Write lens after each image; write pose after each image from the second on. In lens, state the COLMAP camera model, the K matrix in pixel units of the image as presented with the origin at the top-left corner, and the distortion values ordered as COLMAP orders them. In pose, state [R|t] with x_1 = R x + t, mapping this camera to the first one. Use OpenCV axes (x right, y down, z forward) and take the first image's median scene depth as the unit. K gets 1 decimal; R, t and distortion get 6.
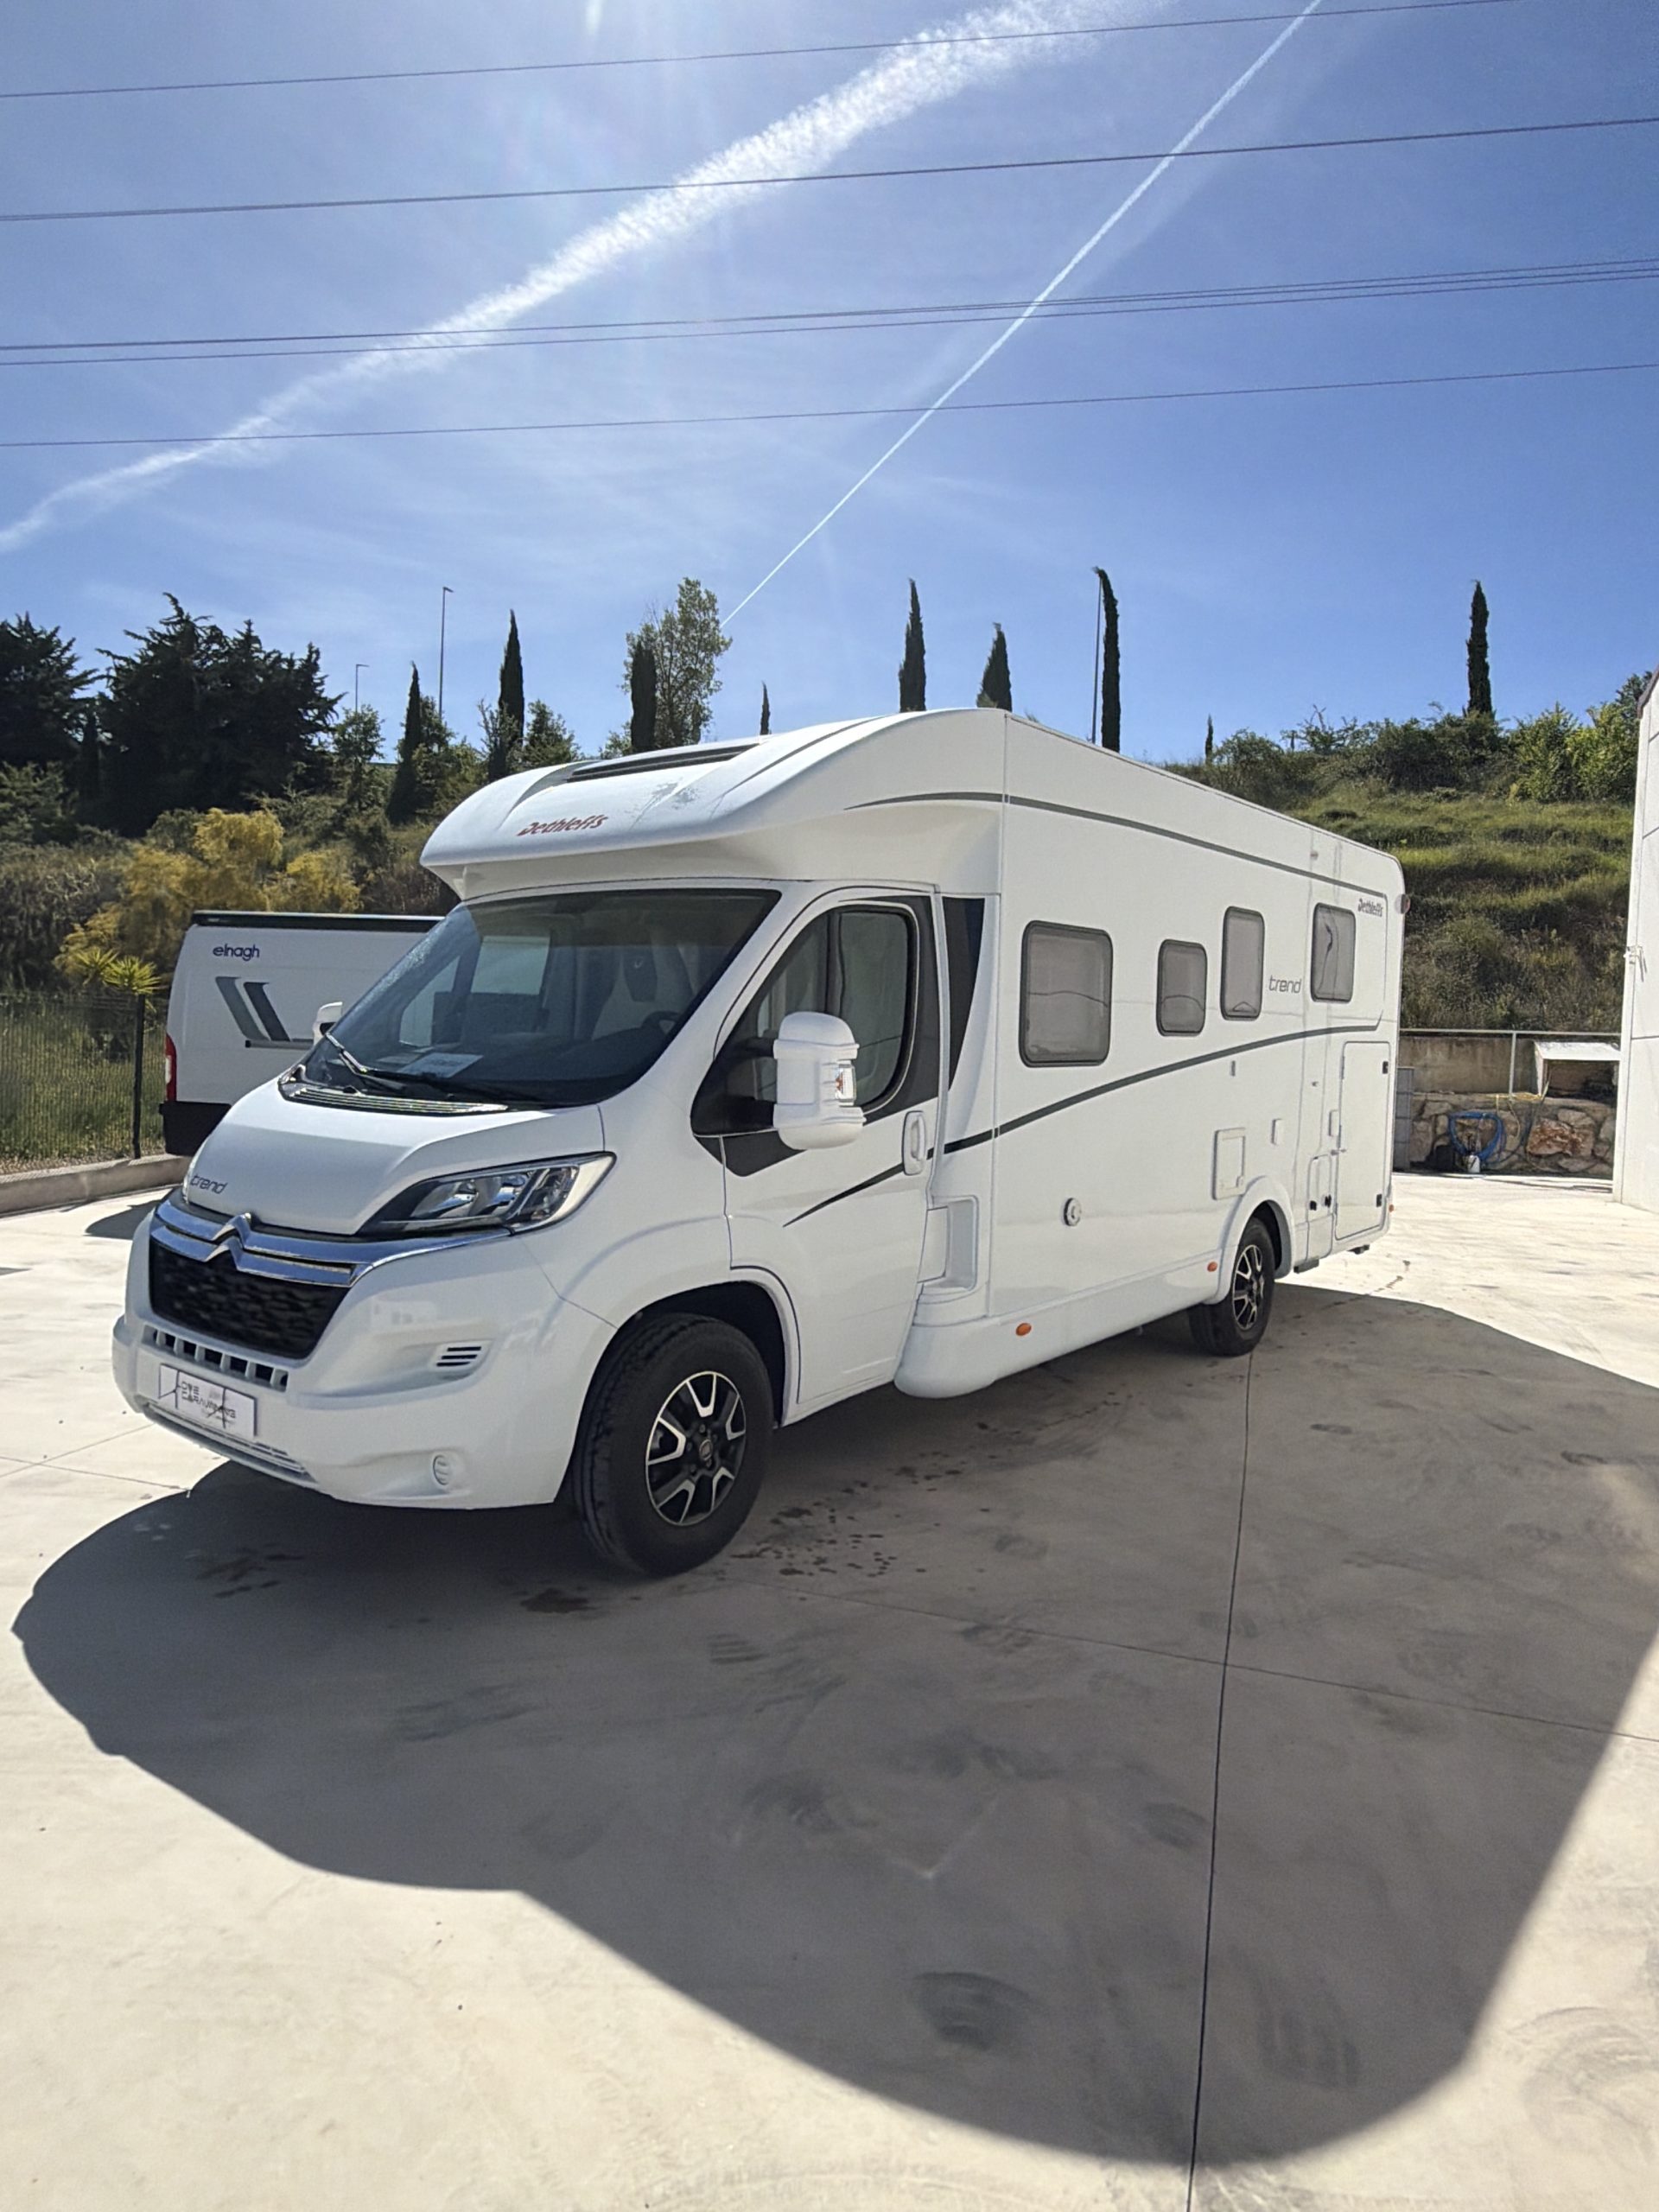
lens RADIAL K [[1329.1, 0, 791.7], [0, 1329.1, 1102.9], [0, 0, 1]] dist [-0.003314, -0.000760]
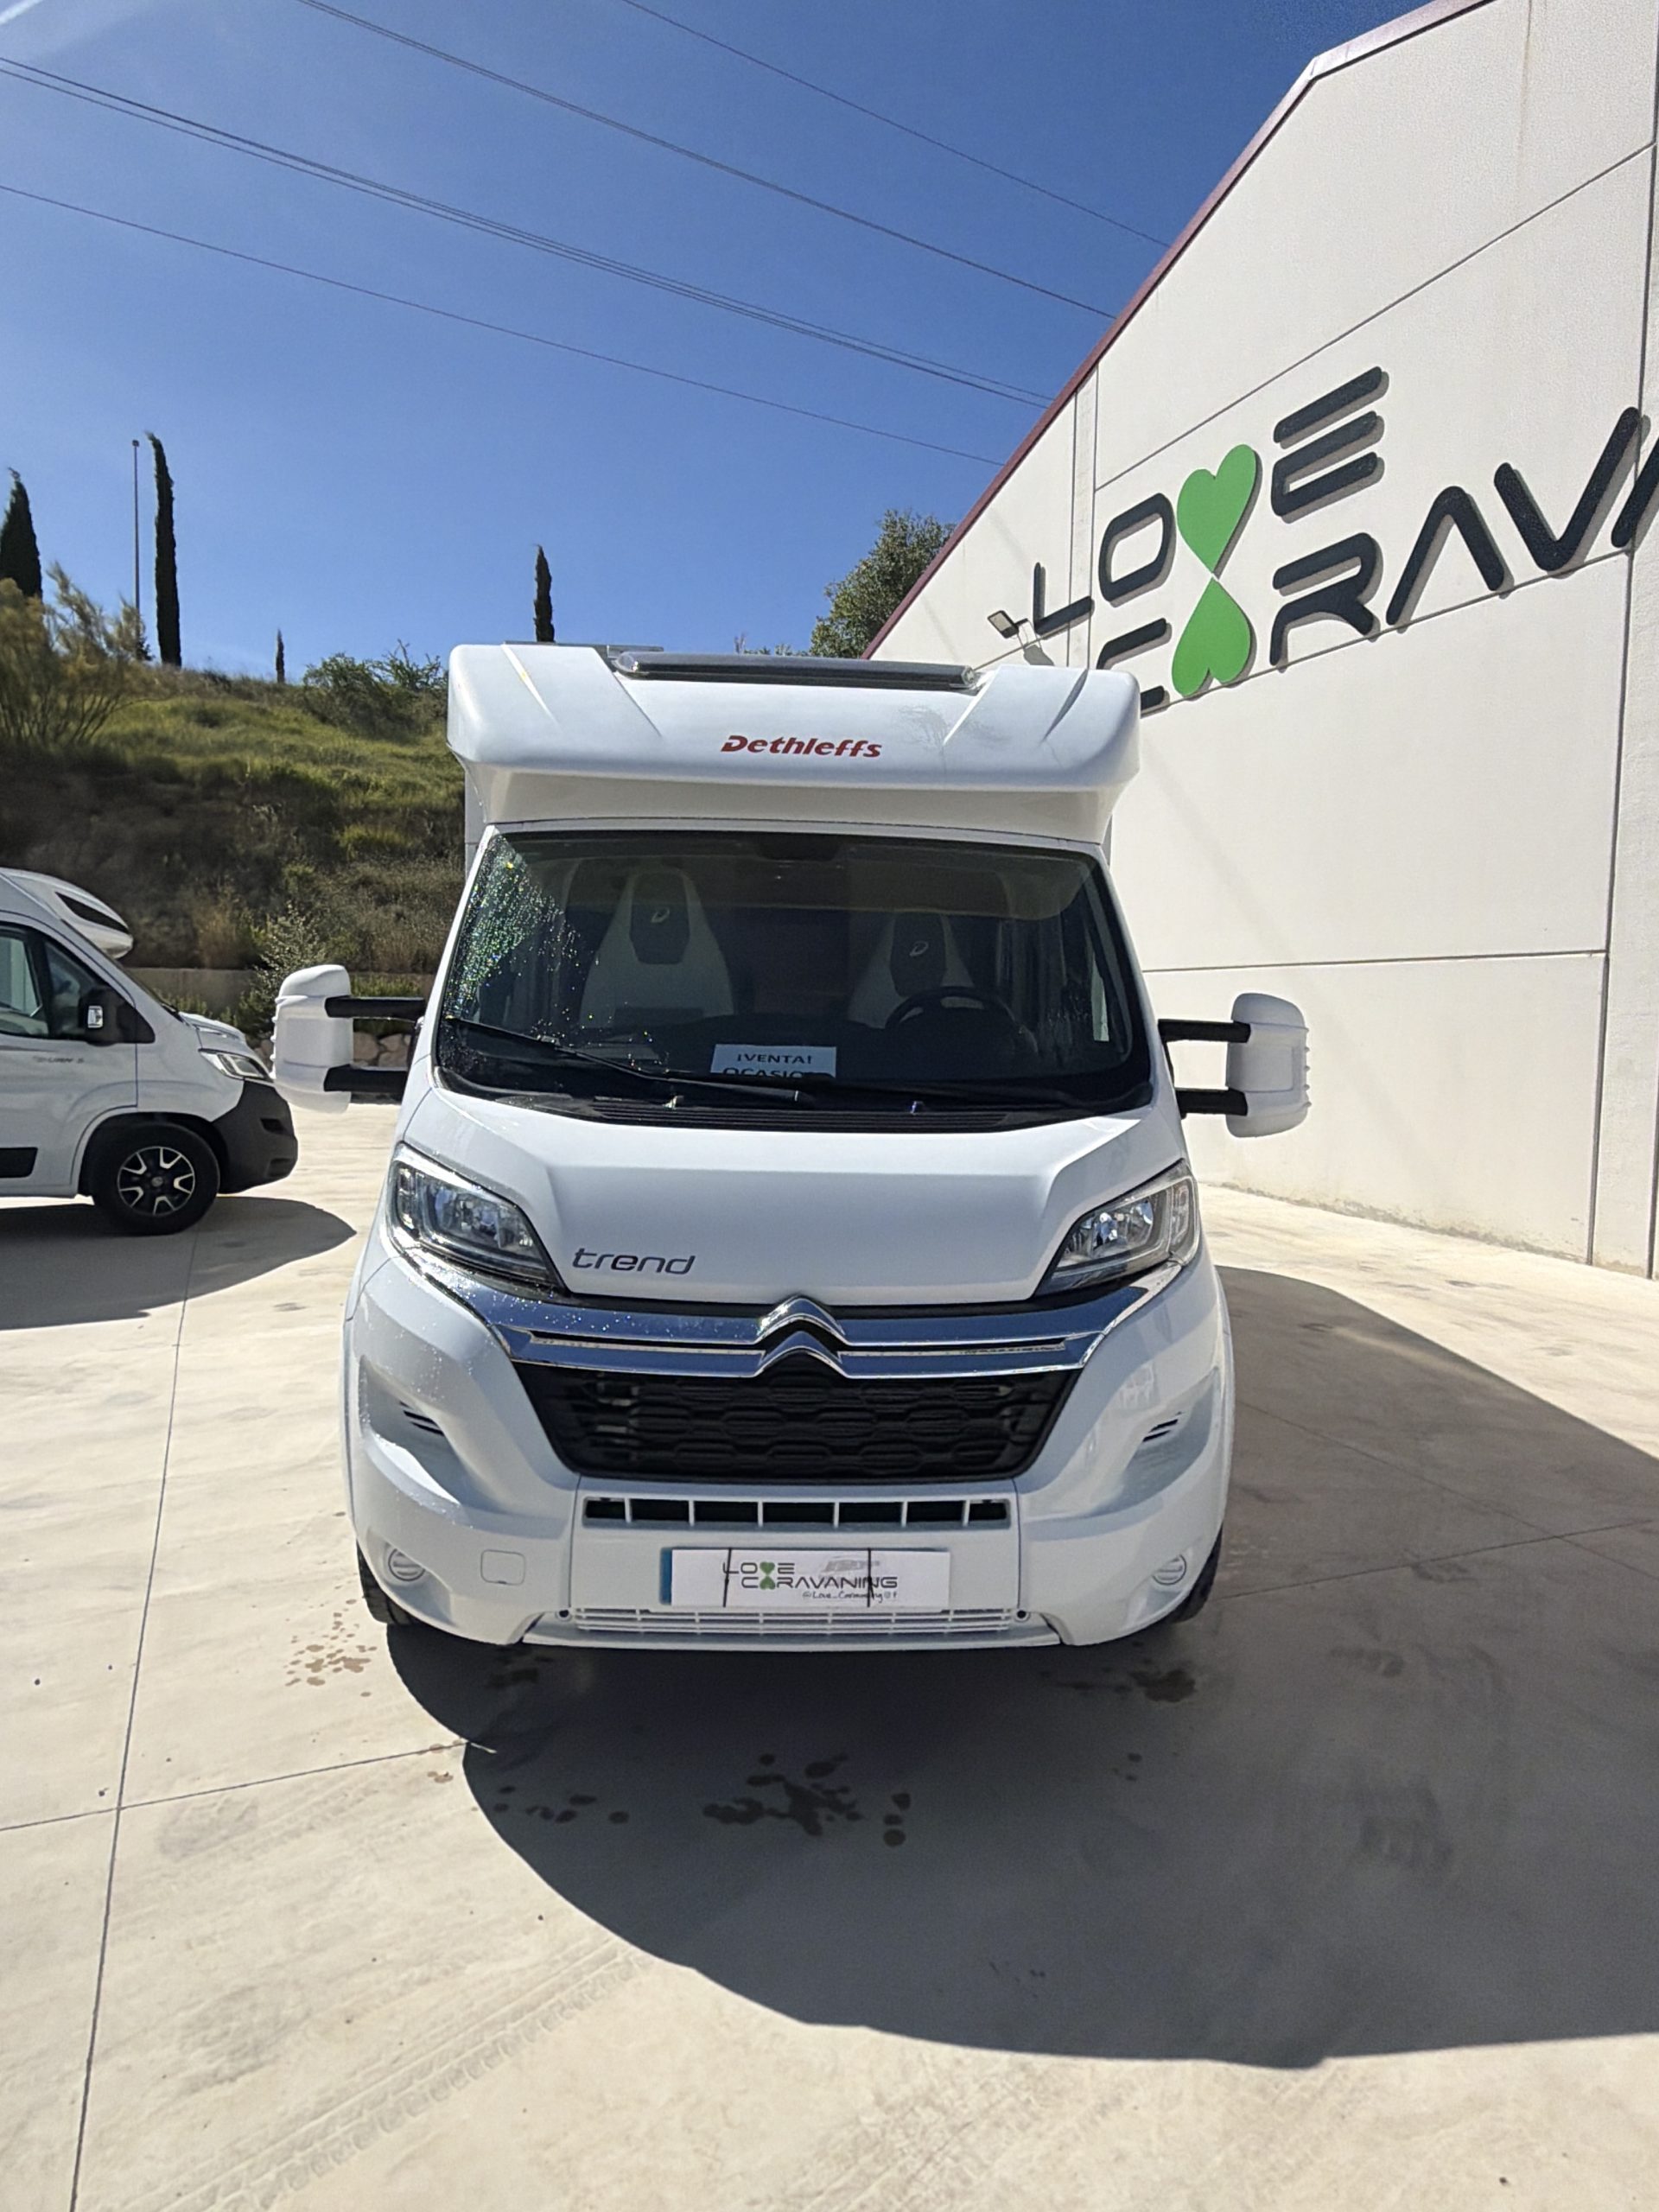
lens RADIAL K [[1341.5, 0, 831.8], [0, 1341.5, 1104.0], [0, 0, 1]] dist [-0.000119, -0.000233]
pose [[0.747464, -0.060825, 0.661511, -0.690501], [0.028392, 0.997815, 0.059667, -0.045329], [-0.663695, -0.025817, 0.747558, 0.388108]]
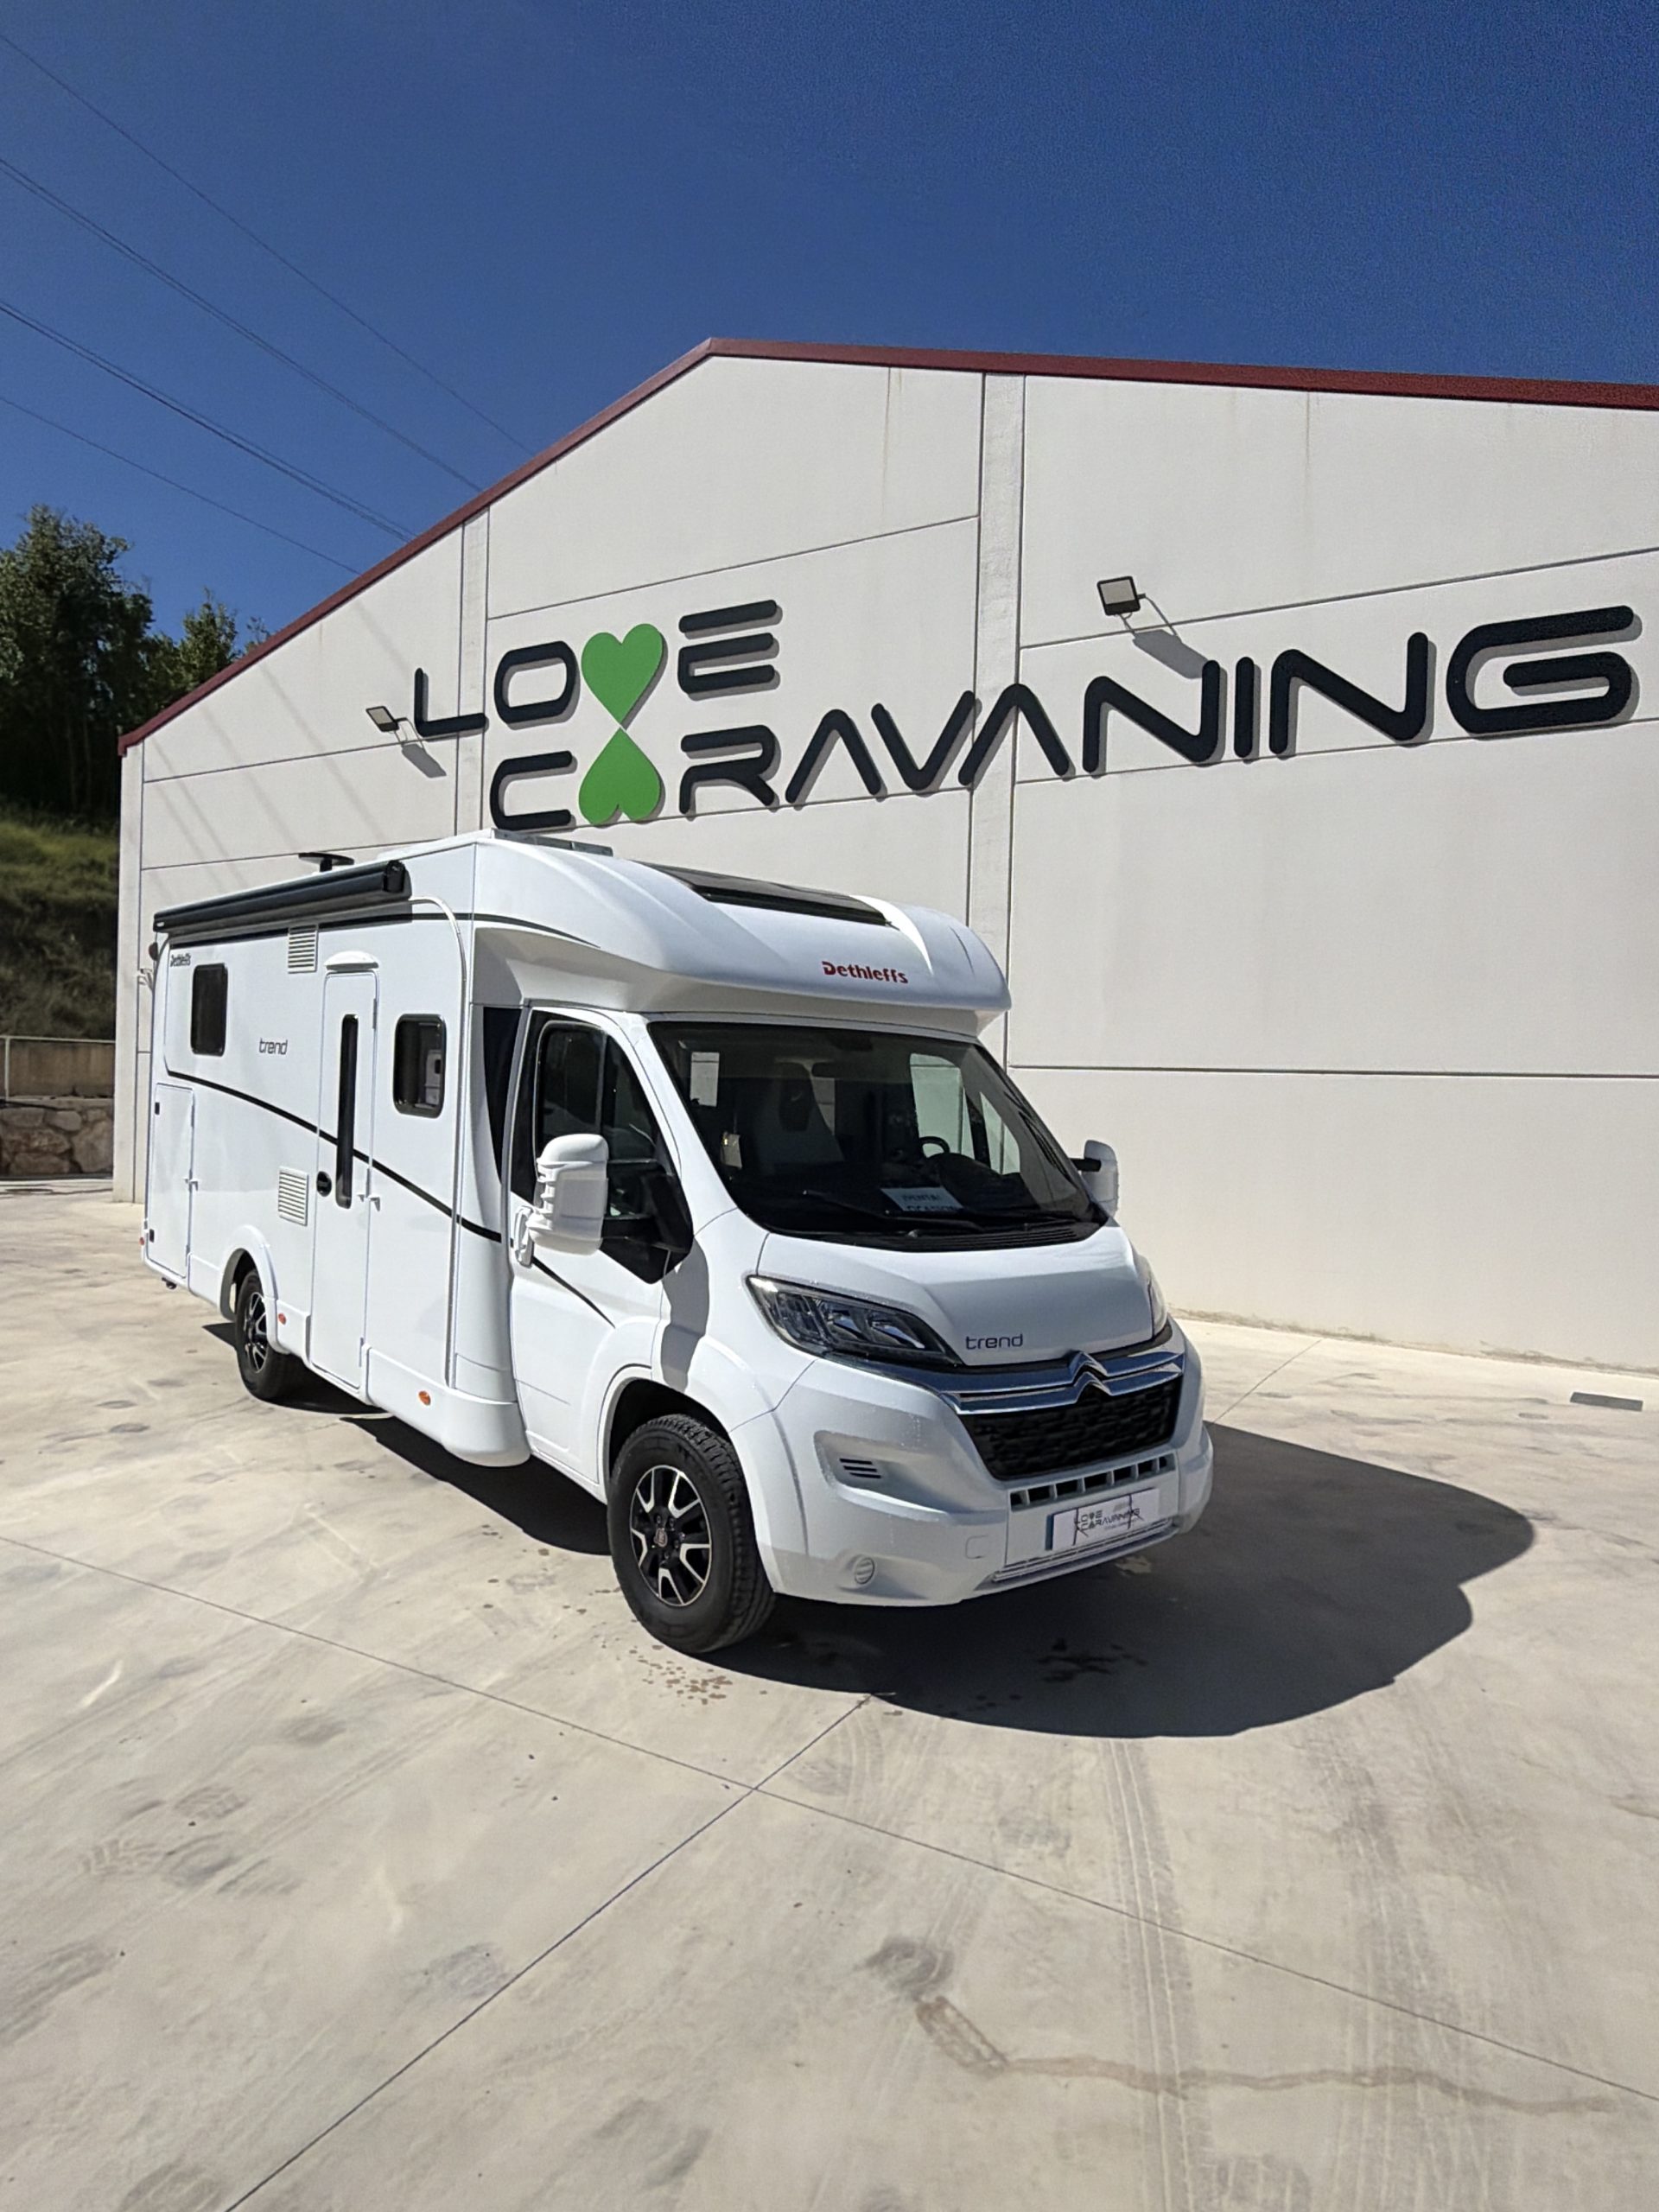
lens RADIAL K [[1341.5, 0, 831.8], [0, 1341.5, 1104.0], [0, 0, 1]] dist [-0.000119, -0.000233]
pose [[0.198187, -0.038796, 0.979396, -1.269349], [0.013197, 0.999231, 0.036911, -0.139363], [-0.980075, 0.005610, 0.198547, 0.794385]]
